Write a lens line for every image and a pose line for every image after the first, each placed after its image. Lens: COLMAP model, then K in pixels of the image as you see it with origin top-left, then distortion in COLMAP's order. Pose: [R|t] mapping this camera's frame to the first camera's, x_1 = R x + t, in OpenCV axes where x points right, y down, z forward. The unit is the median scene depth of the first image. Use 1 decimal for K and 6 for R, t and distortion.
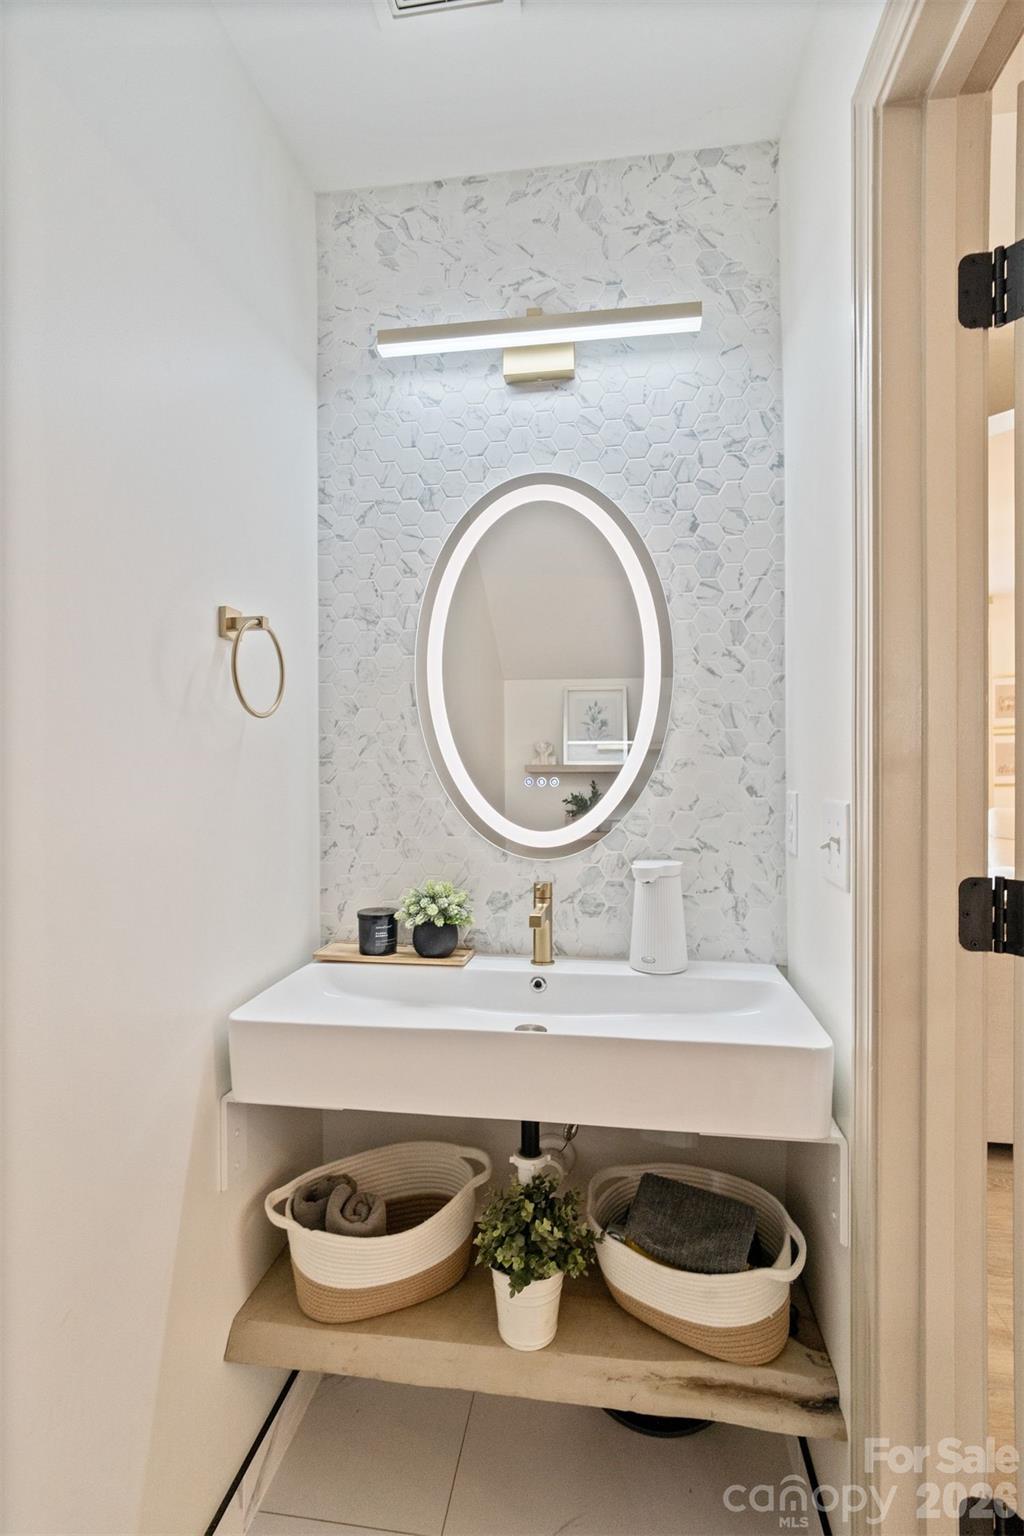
lens RADIAL K [[720.3, 0, 520.4], [0, 720.3, 808.9], [0, 0, 1]] dist [-0.002953, -0.000278]
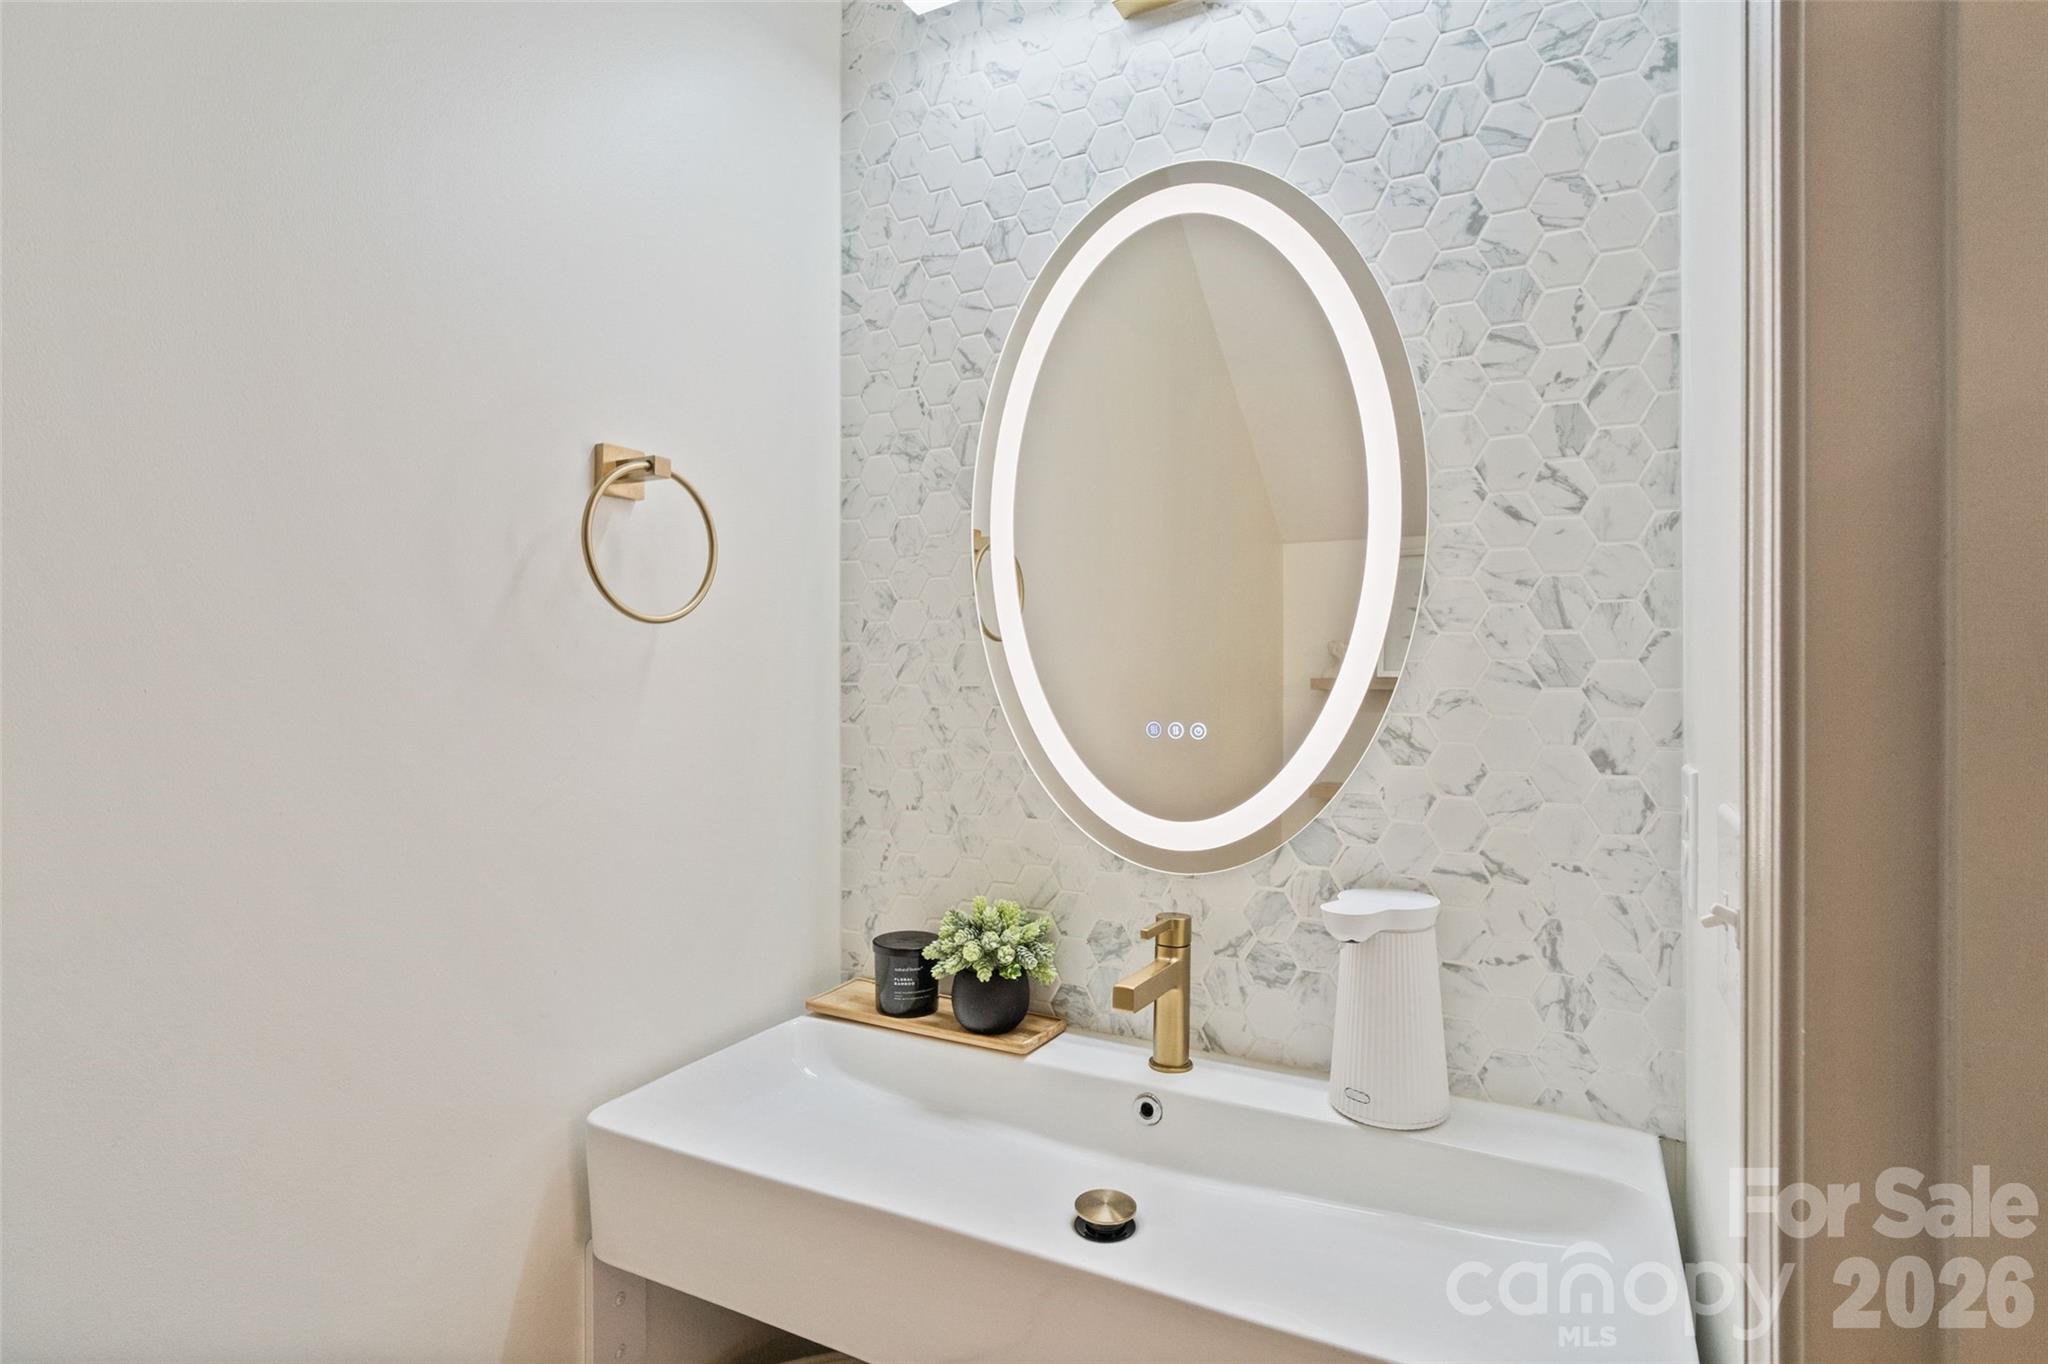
lens RADIAL K [[1022.3, 0, 1040.8], [0, 1022.3, 708.4], [0, 0, 1]] dist [-0.006637, 0.000589]
pose [[0.947020, 0.015645, -0.320792, 0.181689], [-0.022058, 0.999623, -0.016367, -0.039341], [0.320415, 0.022576, 0.947008, 0.239560]]
